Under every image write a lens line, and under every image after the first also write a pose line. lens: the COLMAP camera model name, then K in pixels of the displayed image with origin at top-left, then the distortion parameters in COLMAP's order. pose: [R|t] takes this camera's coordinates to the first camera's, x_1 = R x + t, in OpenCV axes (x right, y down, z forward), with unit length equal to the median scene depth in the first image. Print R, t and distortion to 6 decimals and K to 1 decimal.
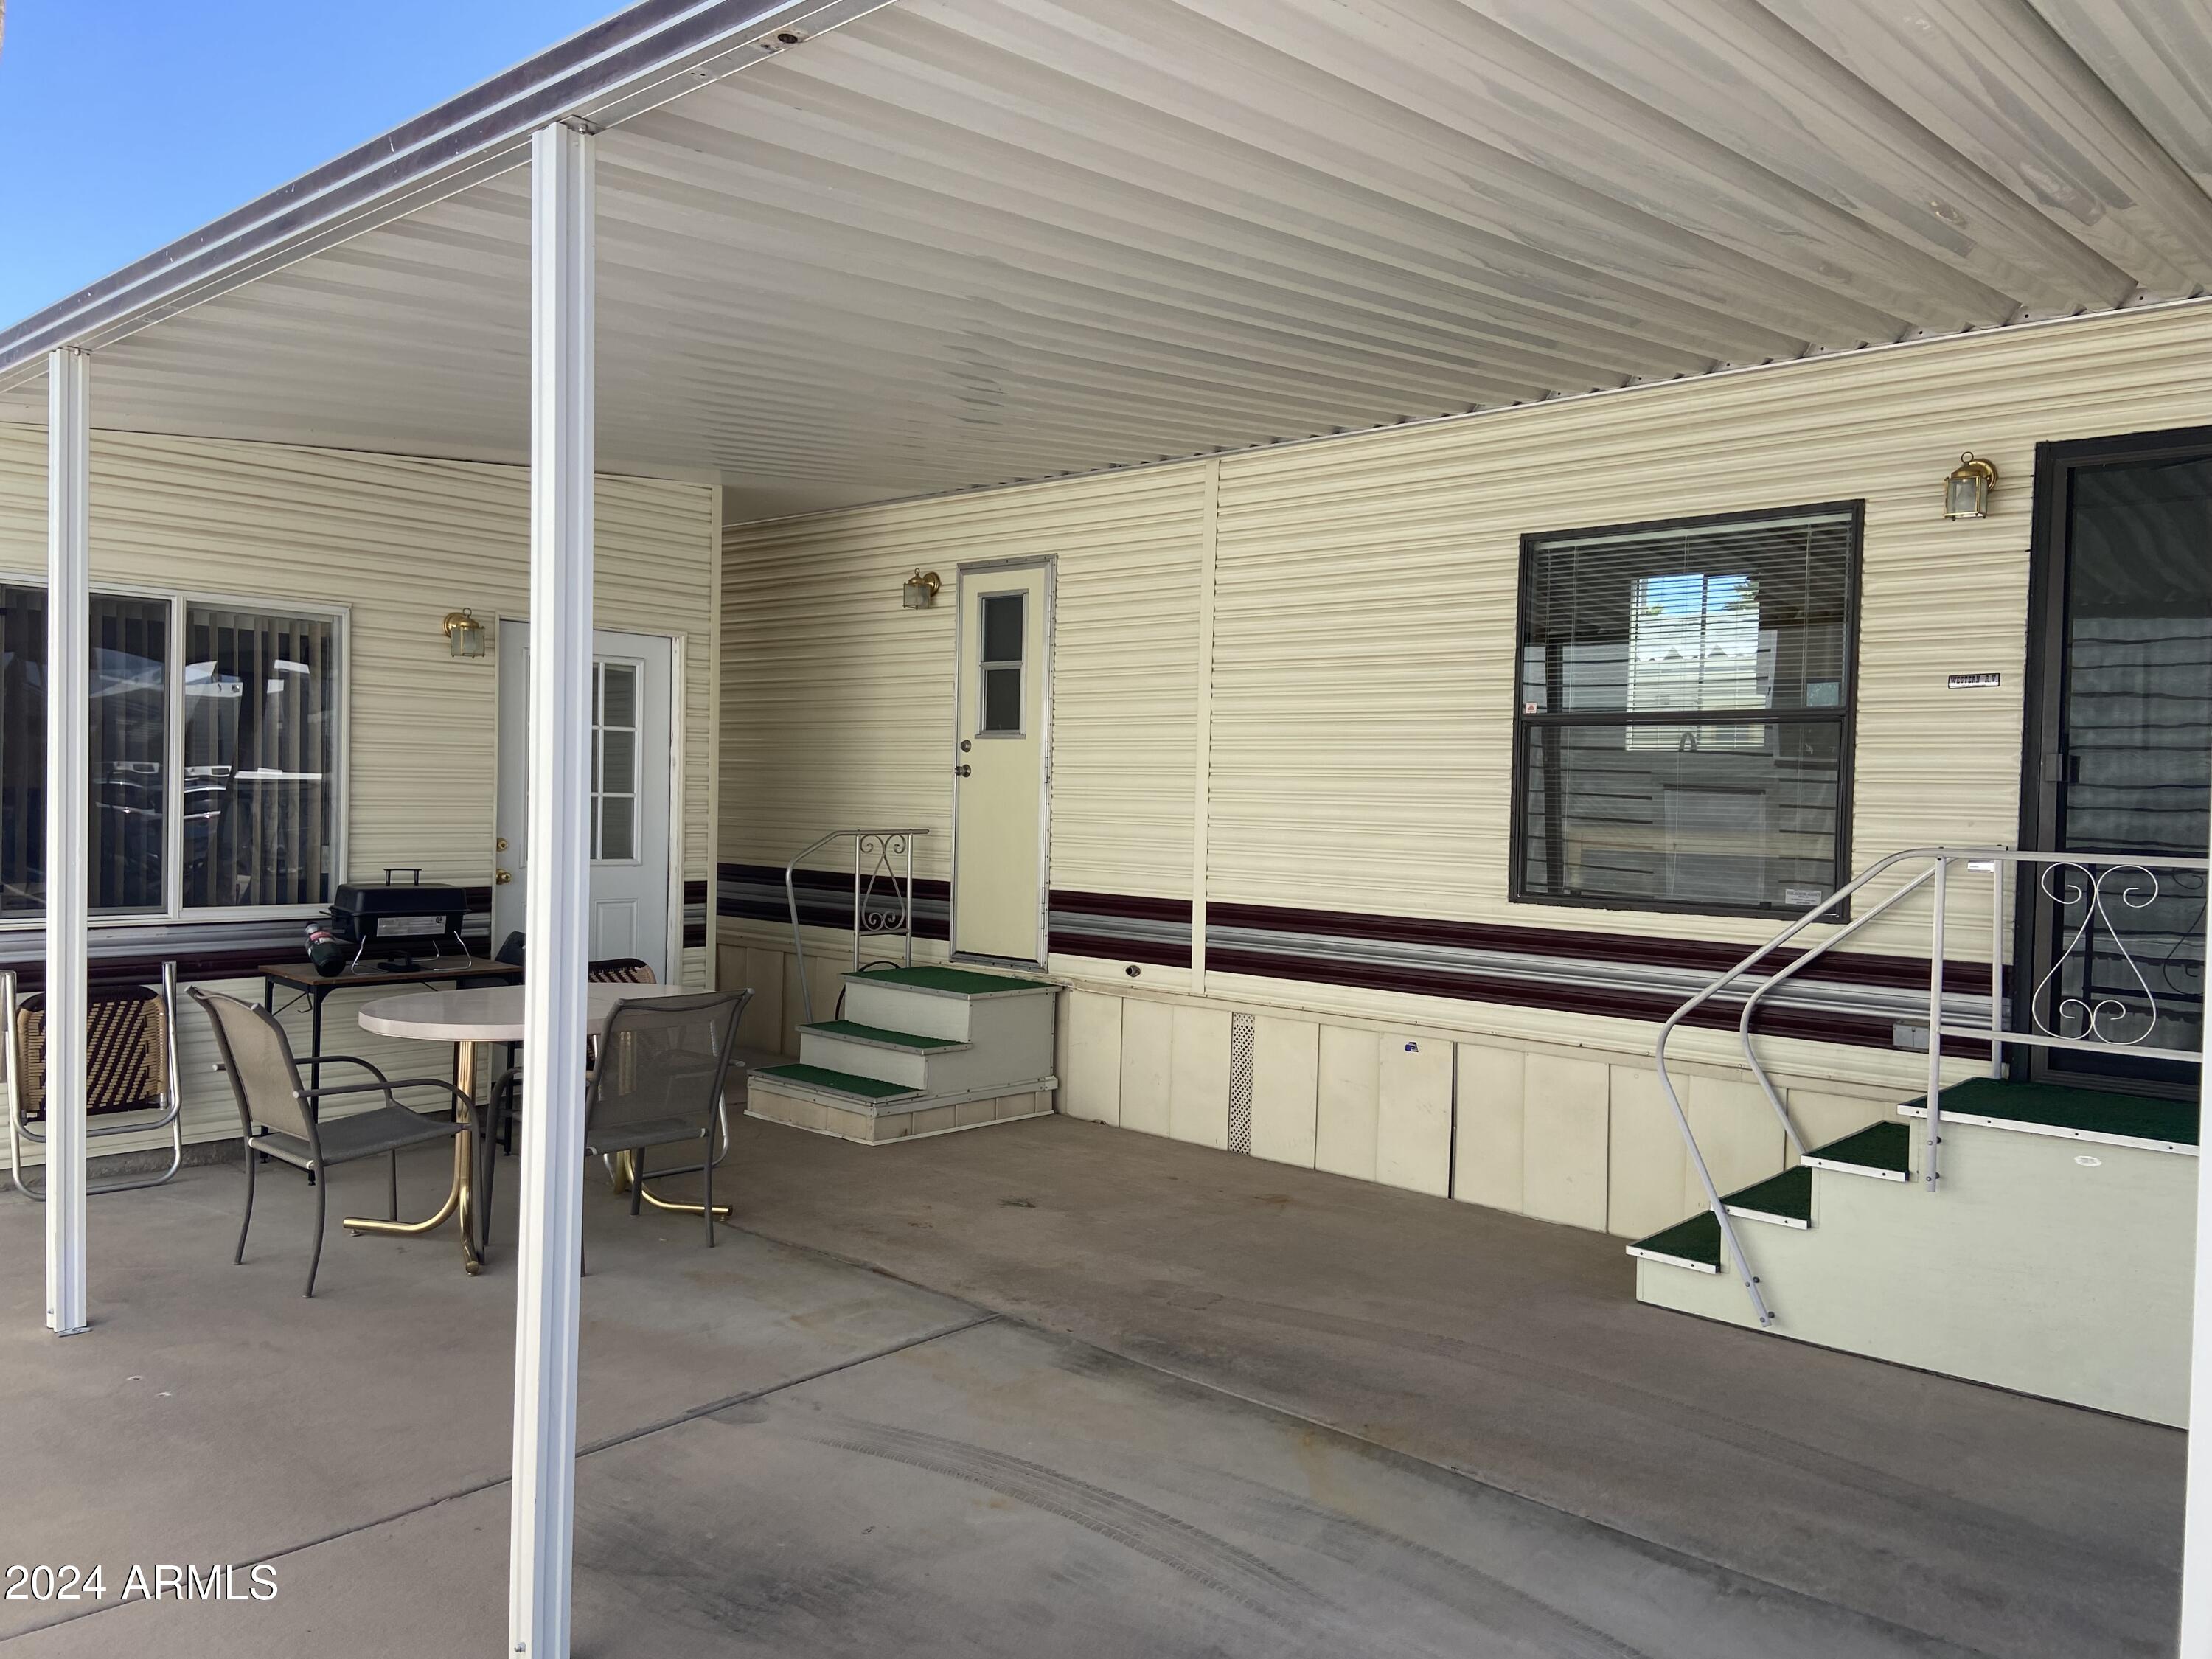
lens RADIAL K [[1672.1, 0, 1091.6], [0, 1672.1, 819.0], [0, 0, 1]] dist [0.074522, -0.048302]
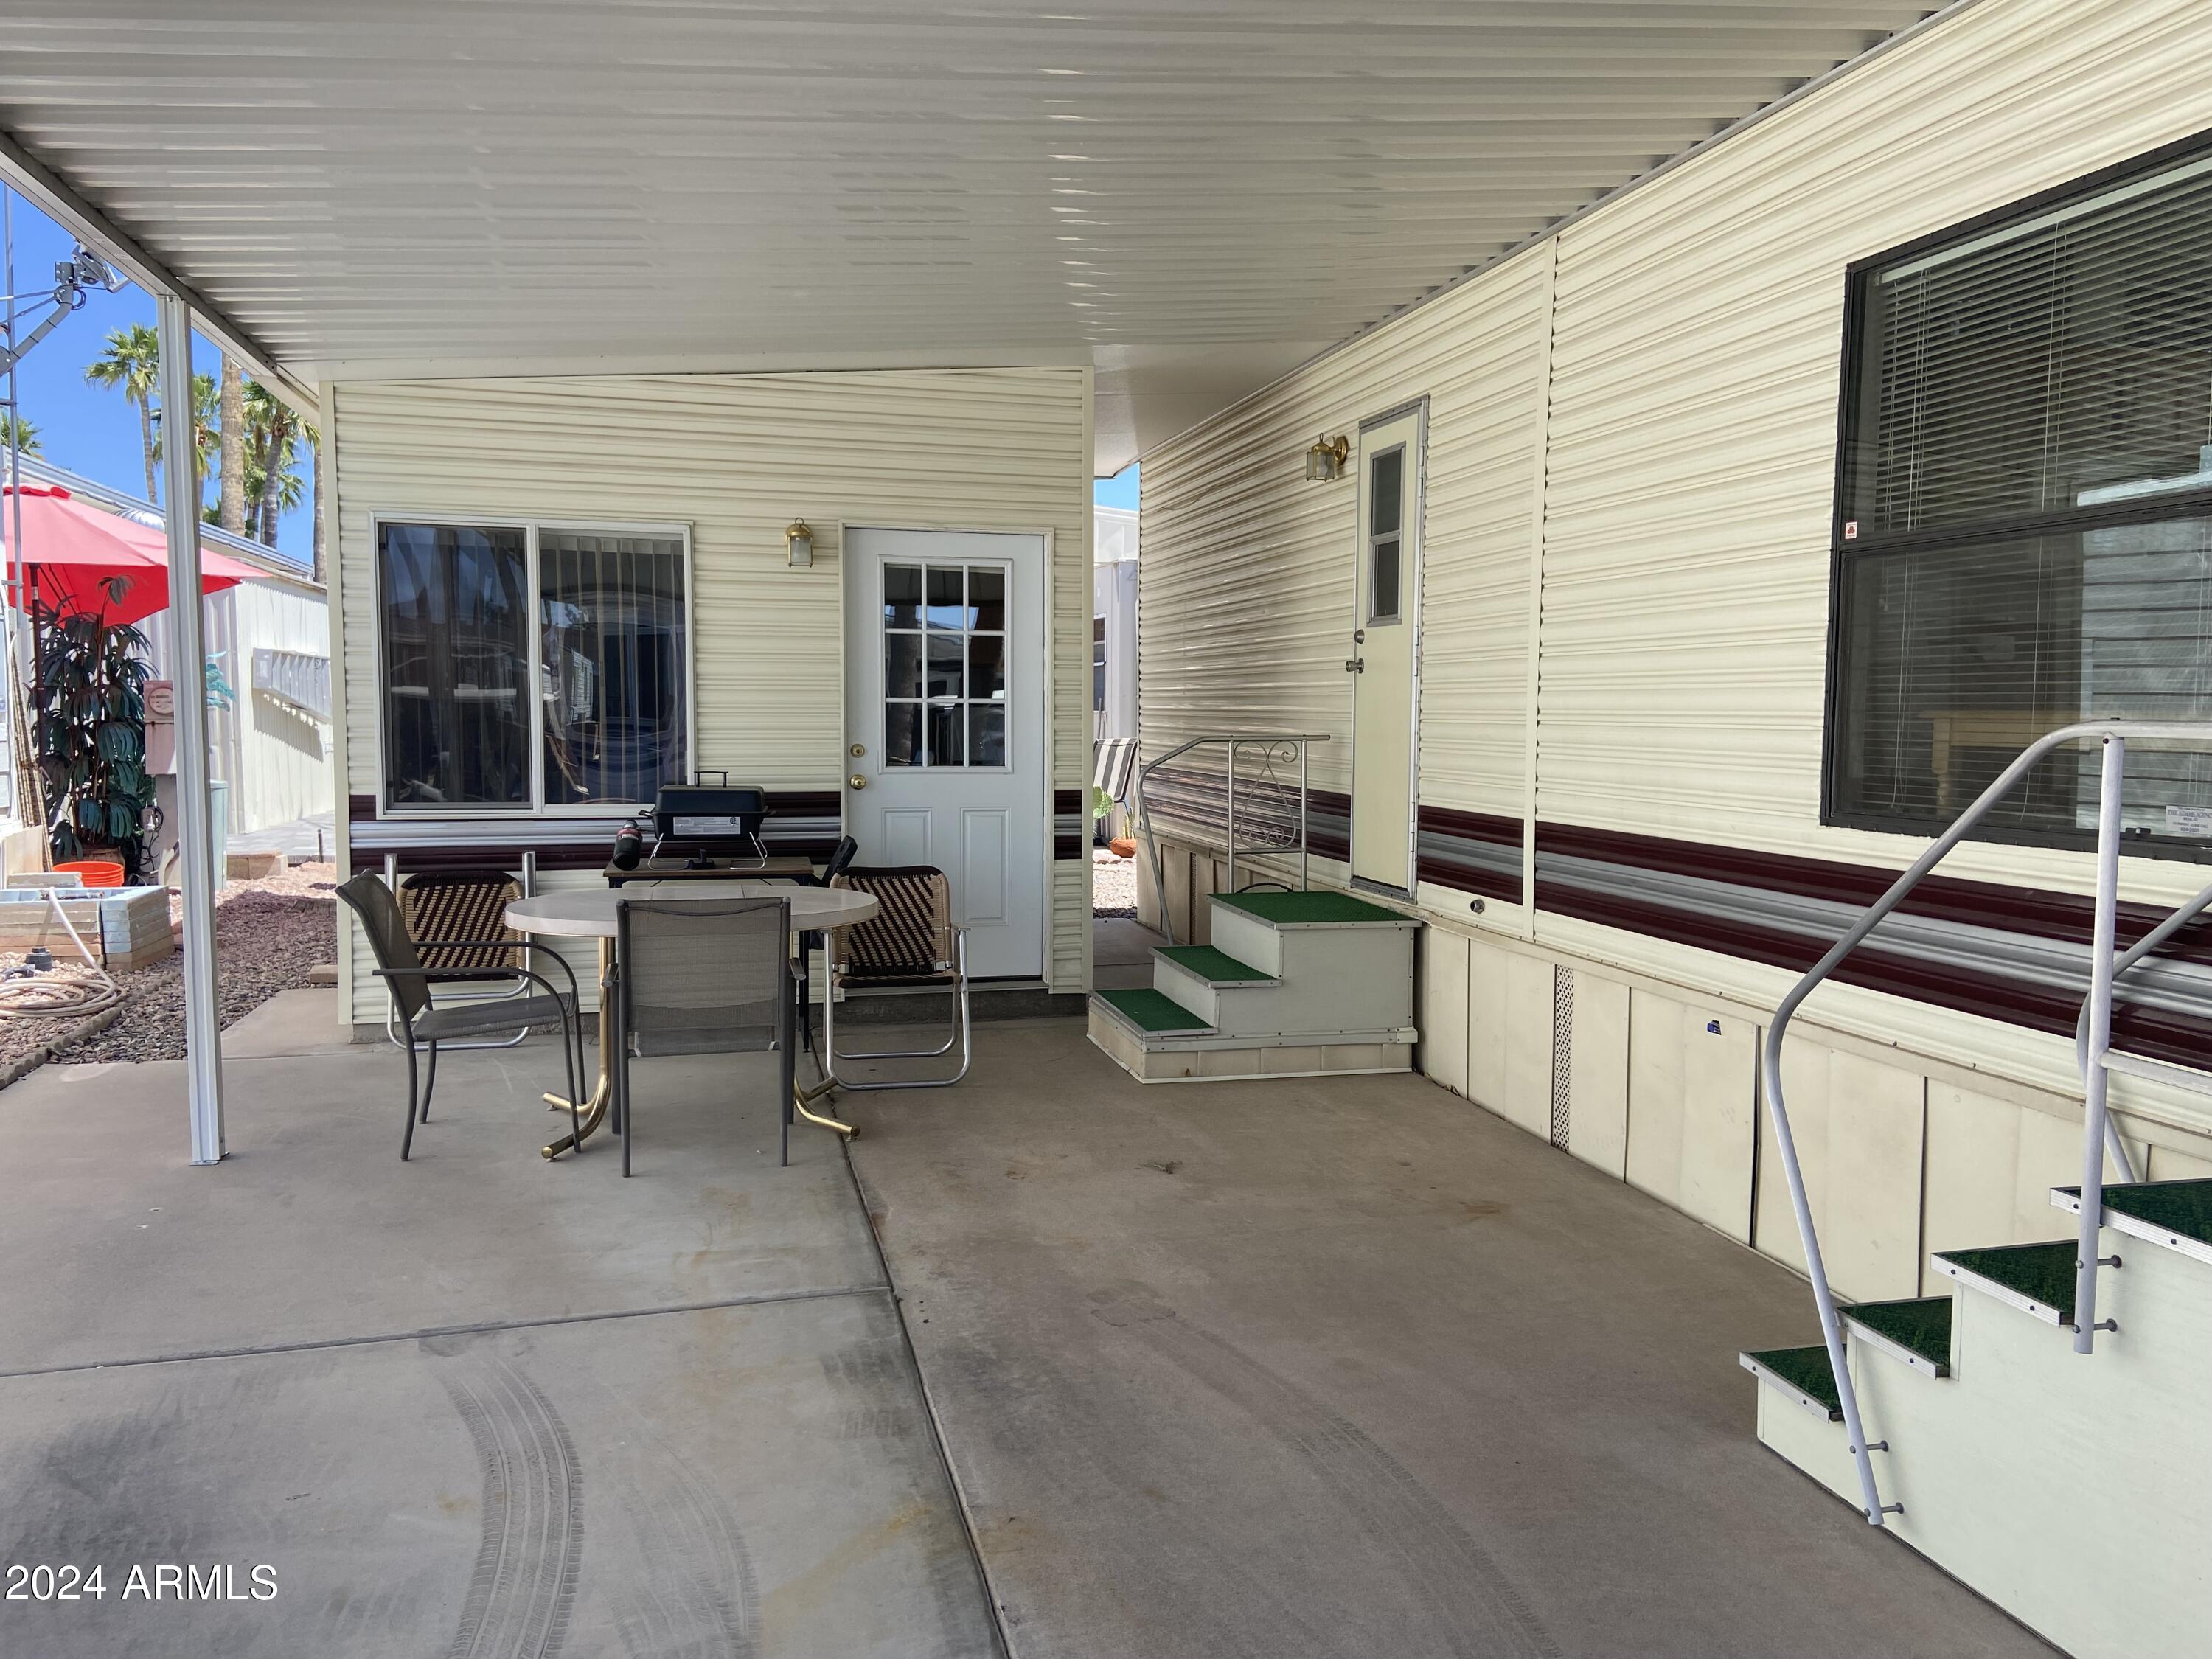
lens RADIAL K [[1672.1, 0, 1106.3], [0, 1672.1, 825.4], [0, 0, 1]] dist [0.074522, -0.048302]
pose [[0.833155, 0.020294, -0.552668, 0.385543], [0.005663, 0.998961, 0.045219, 0.017587], [0.553011, -0.040804, 0.832174, 0.277536]]
